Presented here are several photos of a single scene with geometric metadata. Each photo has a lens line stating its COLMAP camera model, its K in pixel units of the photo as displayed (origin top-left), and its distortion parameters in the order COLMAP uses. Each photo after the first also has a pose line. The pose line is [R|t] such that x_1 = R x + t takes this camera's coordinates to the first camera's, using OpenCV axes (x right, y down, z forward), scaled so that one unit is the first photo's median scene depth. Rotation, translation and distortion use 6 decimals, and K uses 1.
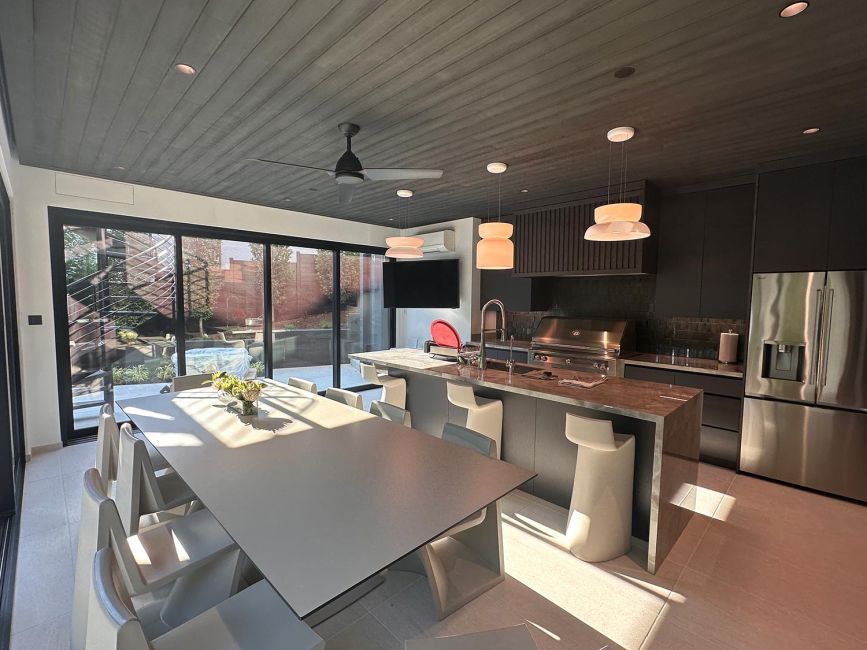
lens RADIAL K [[397.2, 0, 433.2], [0, 397.2, 321.0], [0, 0, 1]] dist [-0.001372, -0.000378]
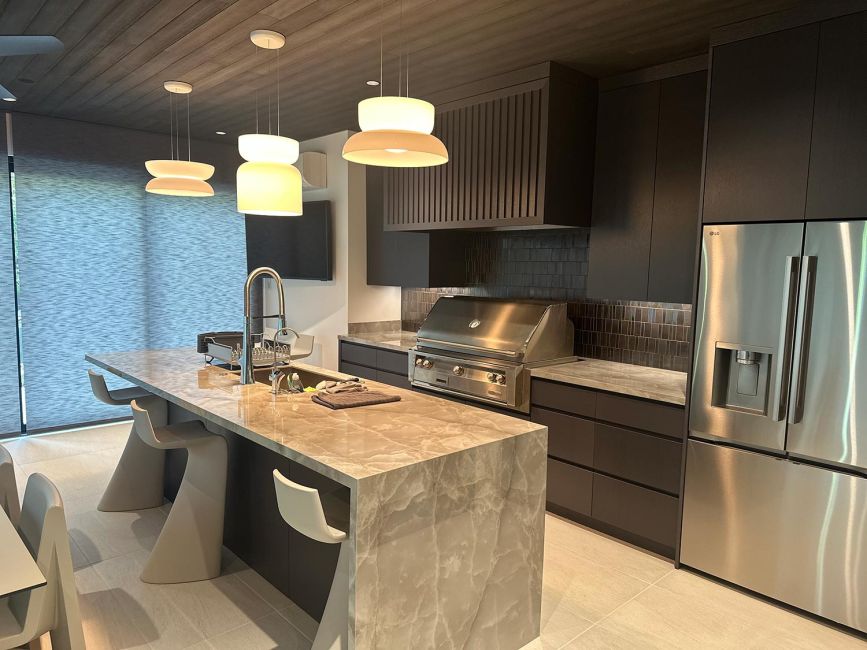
lens RADIAL K [[623.3, 0, 433.4], [0, 623.3, 329.9], [0, 0, 1]] dist [0.084786, 0.002459]
pose [[0.999004, 0.013797, -0.042428, 0.446036], [-0.011587, 0.998585, 0.051903, -0.012488], [0.043084, -0.051360, 0.997750, 0.057510]]
